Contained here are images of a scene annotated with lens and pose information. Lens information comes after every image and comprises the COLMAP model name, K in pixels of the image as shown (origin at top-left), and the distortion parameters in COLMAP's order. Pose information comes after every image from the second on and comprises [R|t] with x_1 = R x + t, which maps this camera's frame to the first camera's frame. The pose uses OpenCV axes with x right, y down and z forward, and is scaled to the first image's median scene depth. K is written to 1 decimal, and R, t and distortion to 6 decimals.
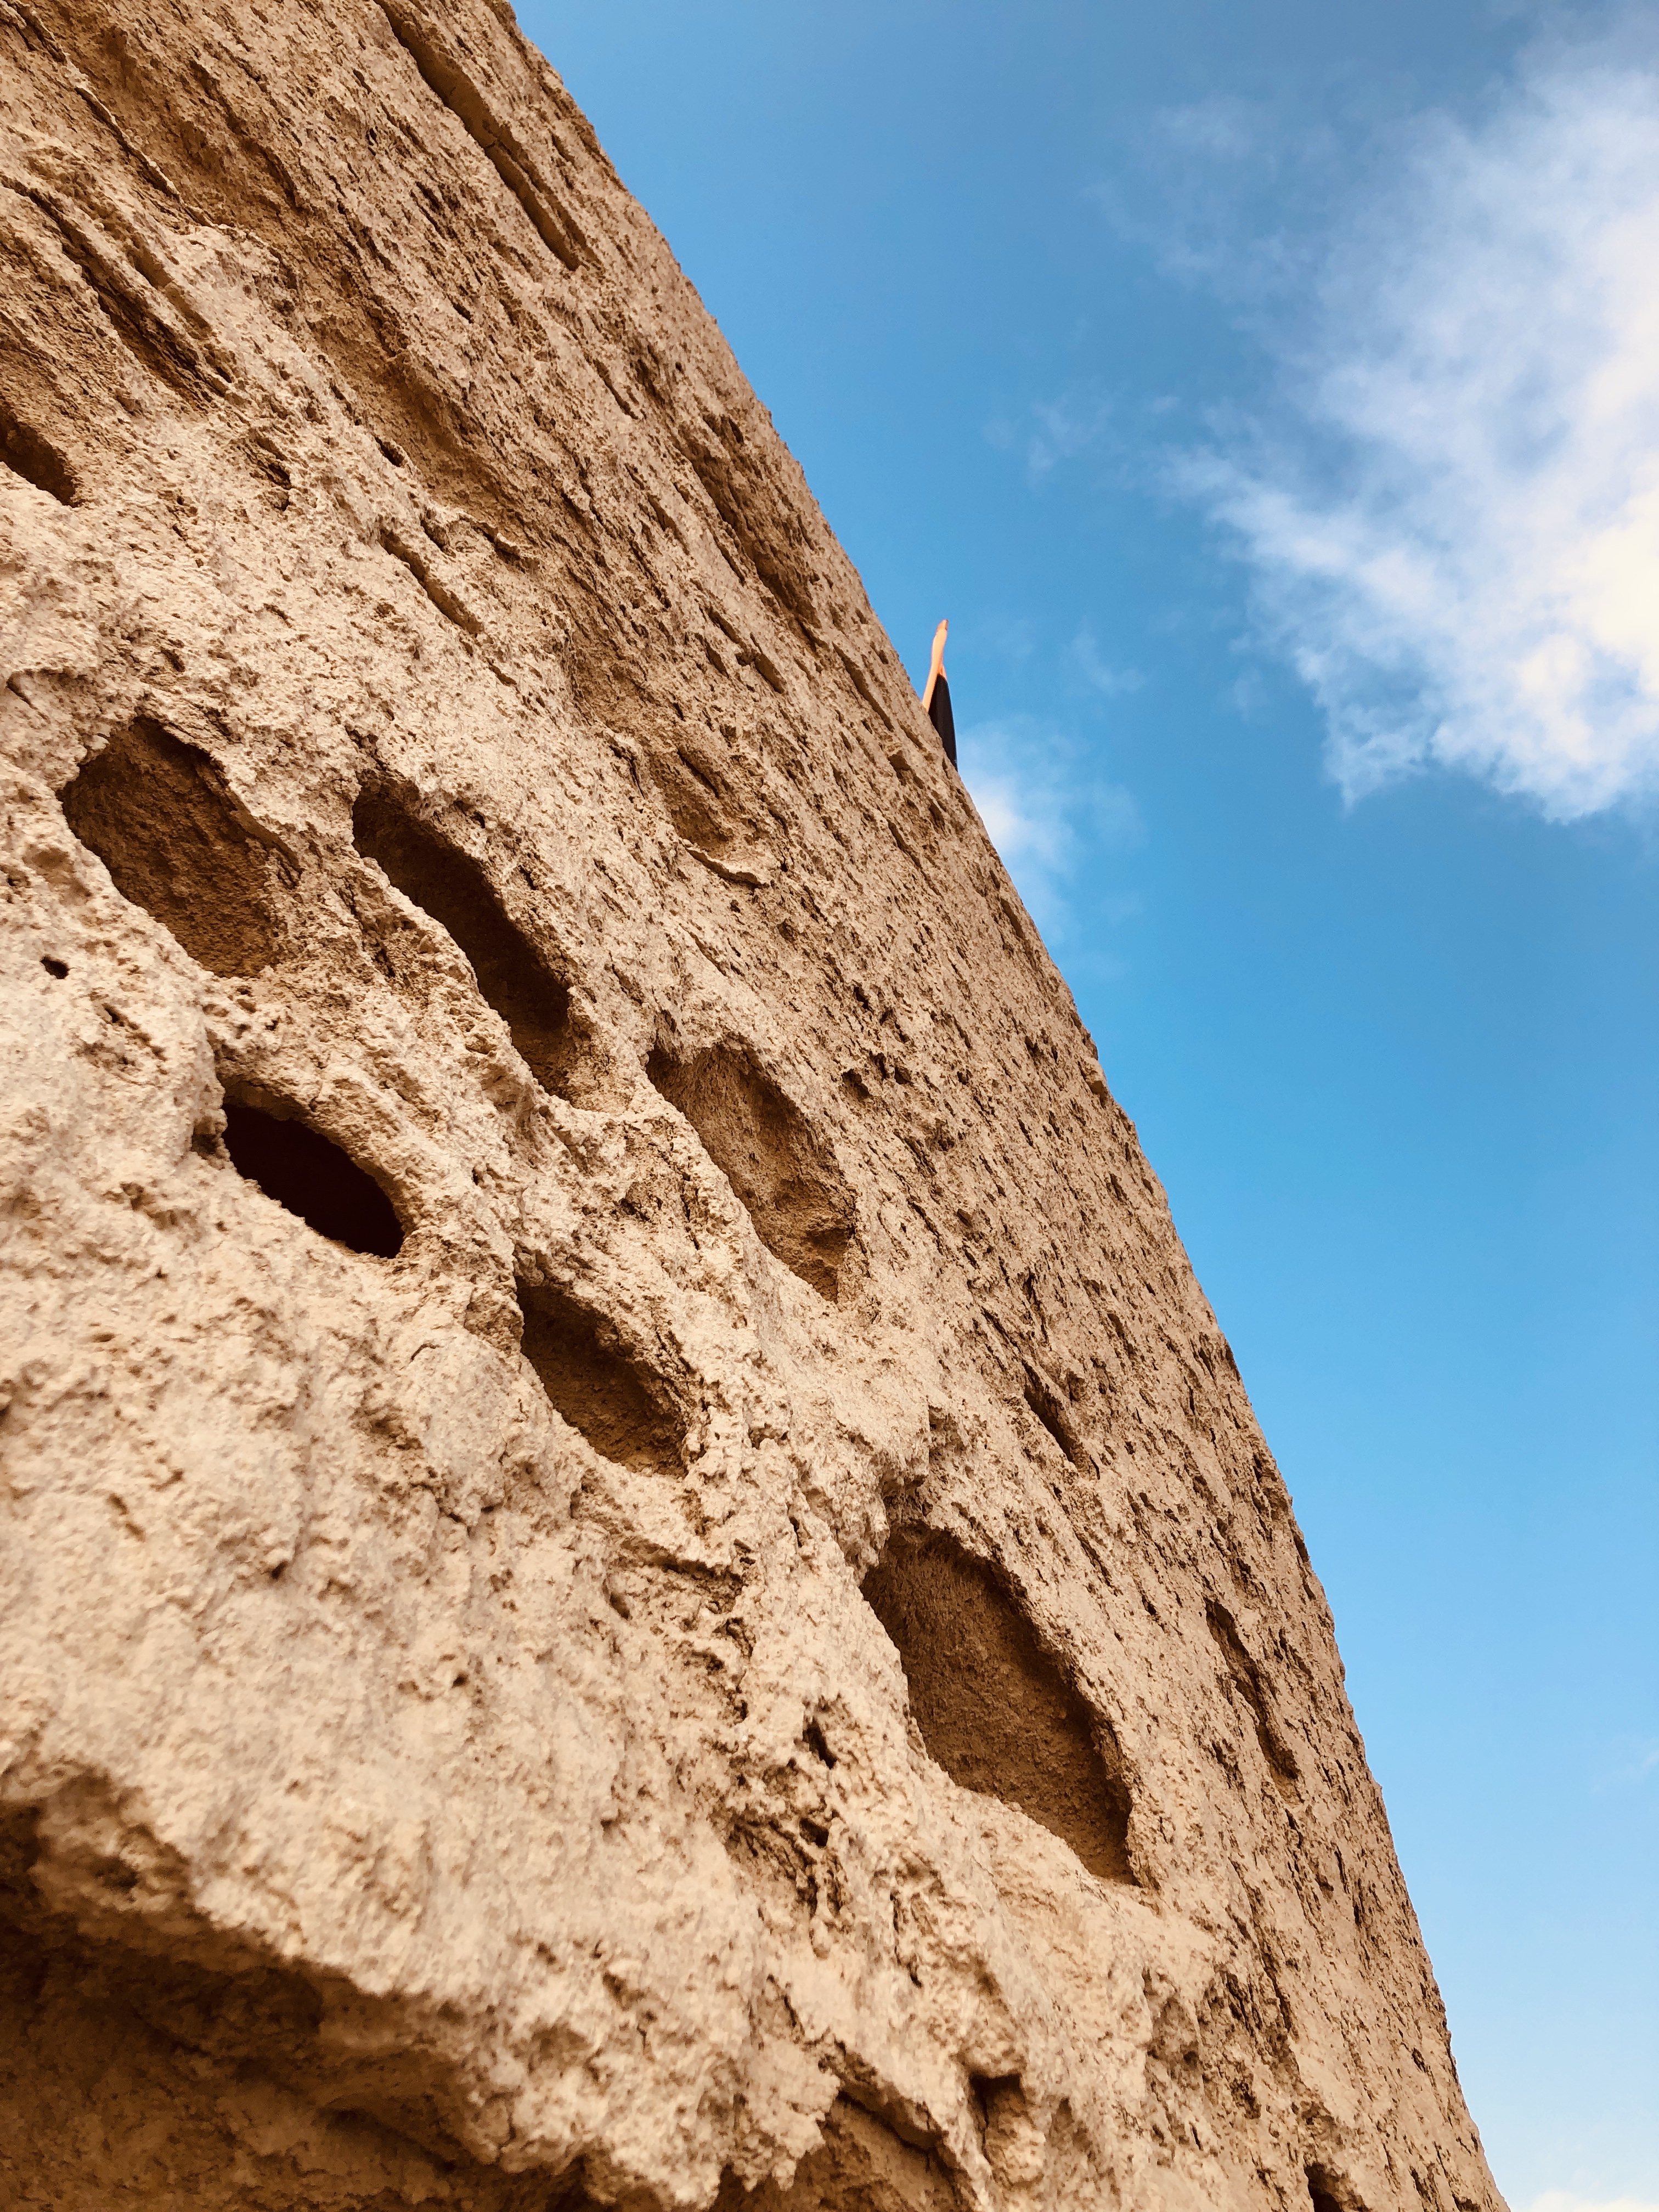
lens RADIAL K [[1808.7, 0, 835.5], [0, 1808.7, 1107.8], [0, 0, 1]] dist [0.002021, 0.000066]
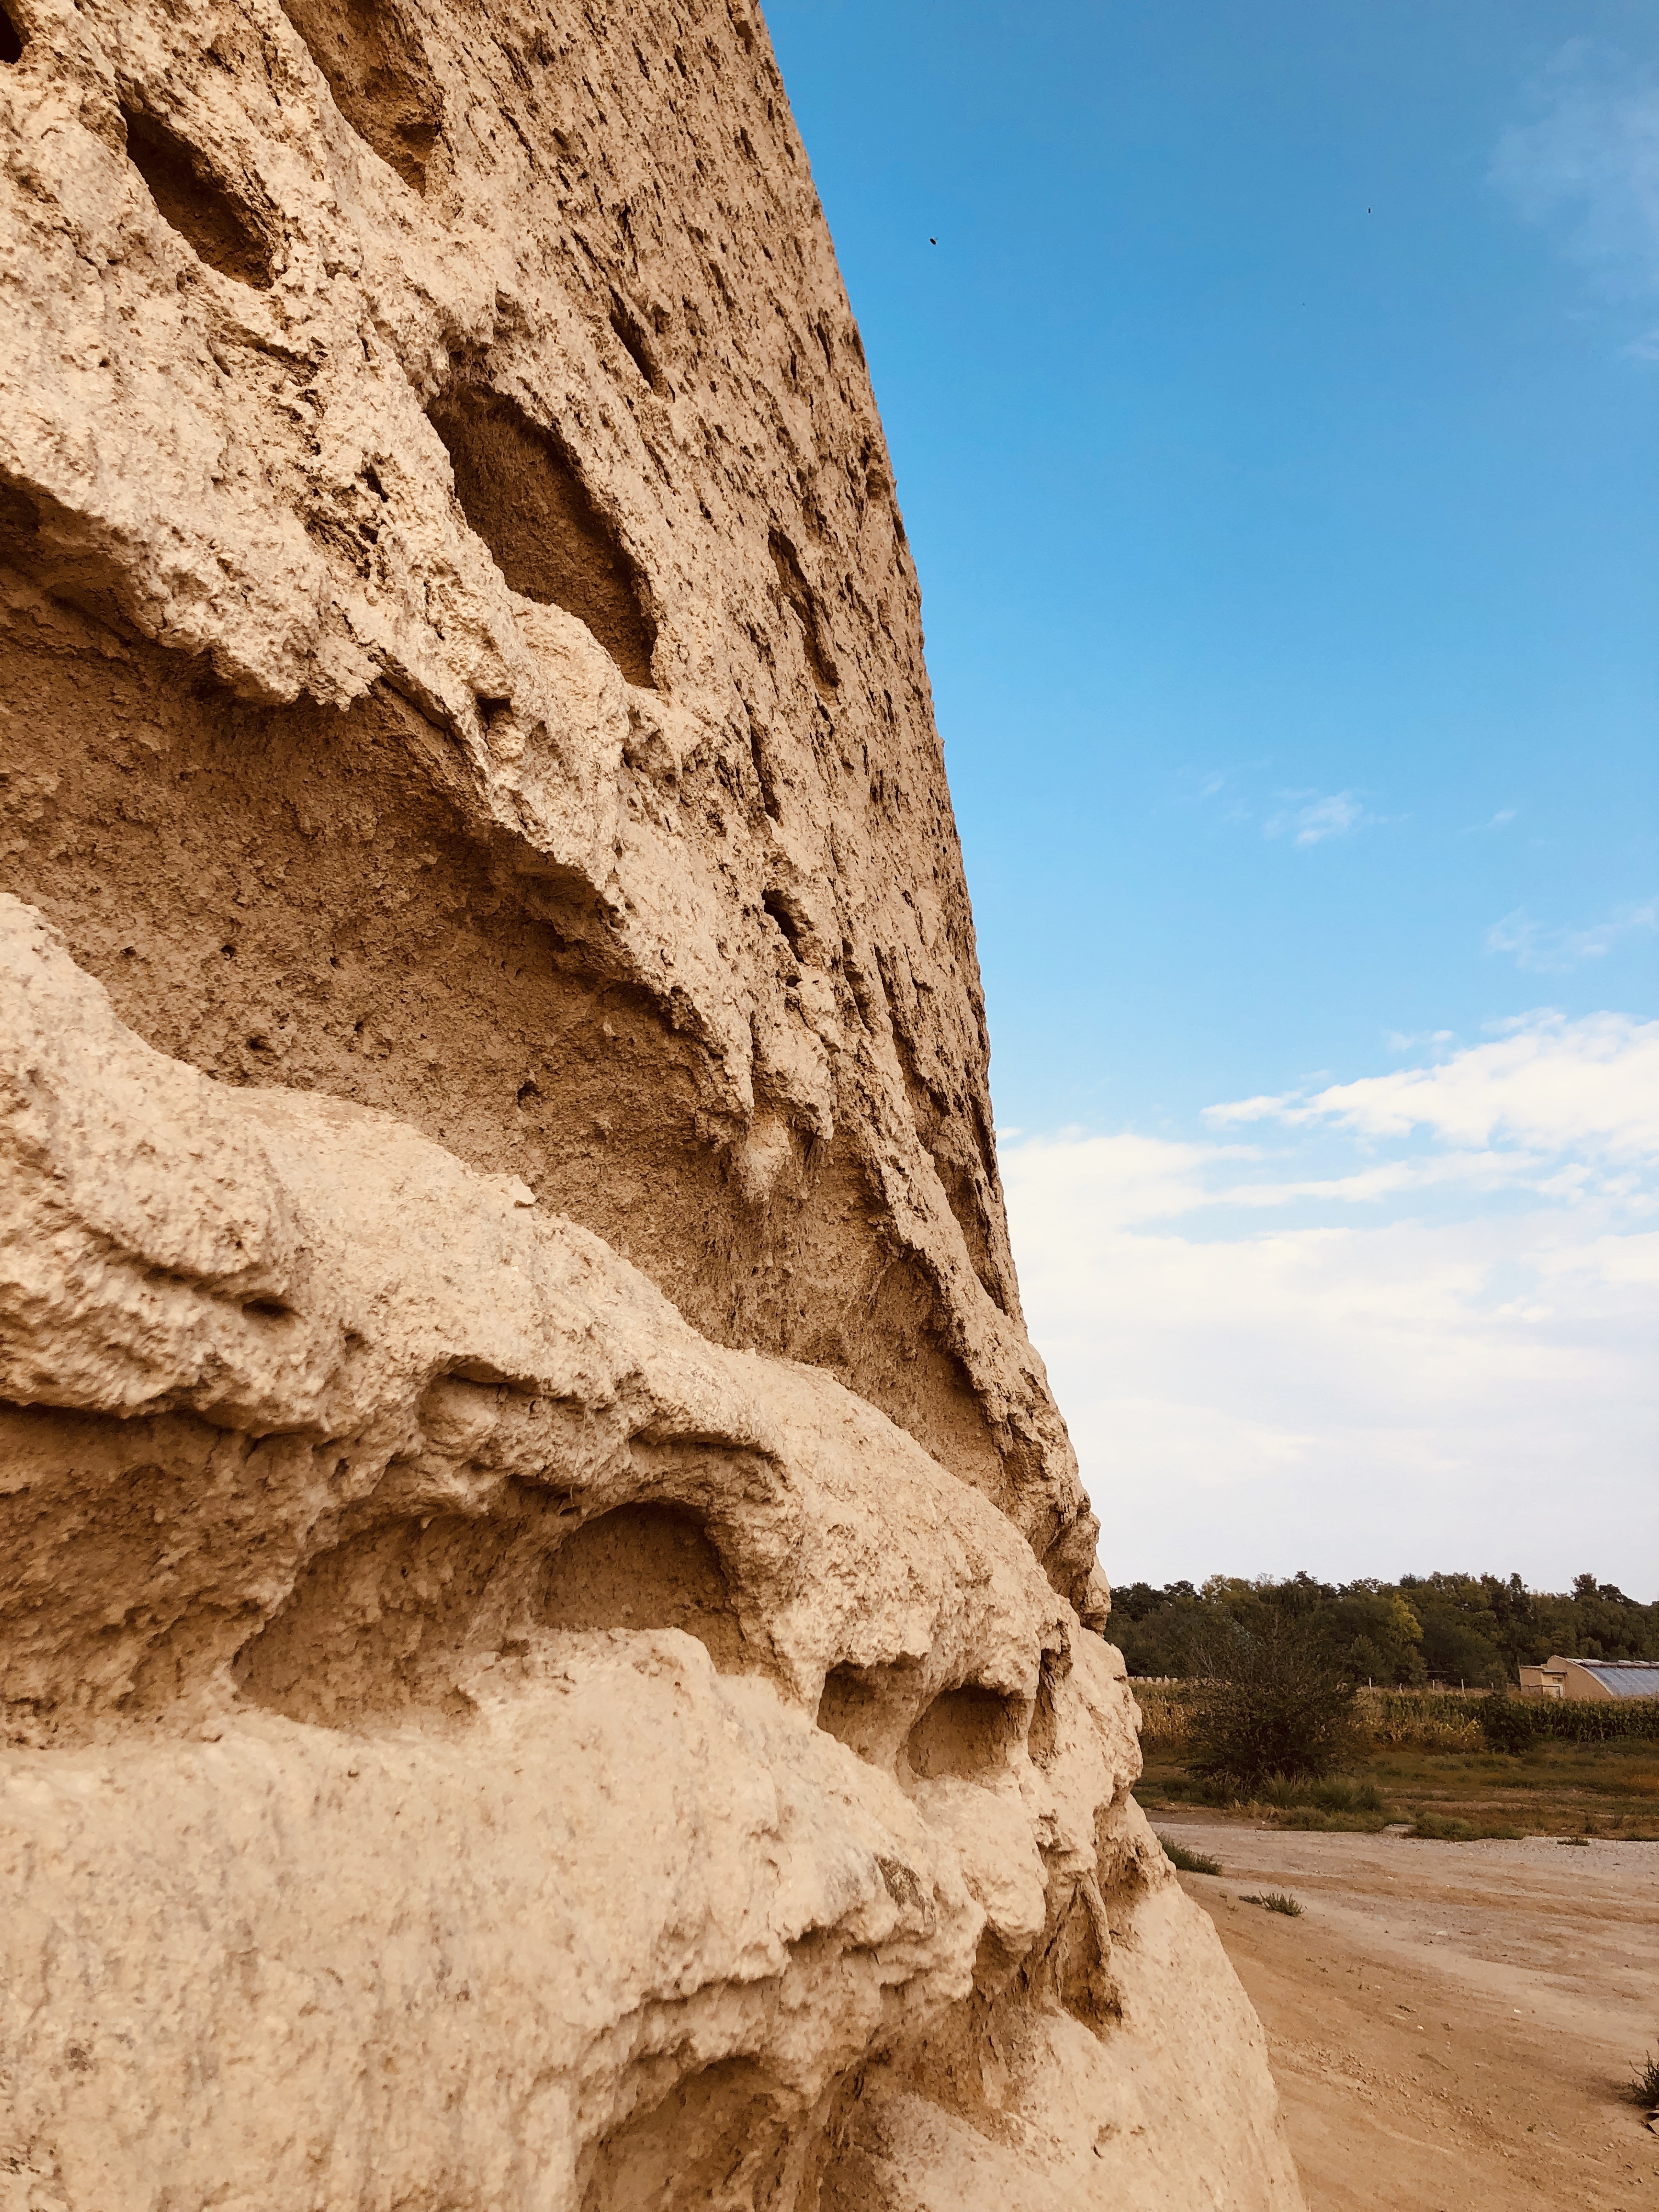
lens RADIAL K [[1808.7, 0, 809.6], [0, 1808.7, 1114.5], [0, 0, 1]] dist [0.002021, 0.000066]
pose [[0.986671, -0.000367, 0.162727, 0.082448], [-0.080968, 0.866313, 0.492896, 0.042289], [-0.141154, -0.499502, 0.854736, -0.444674]]
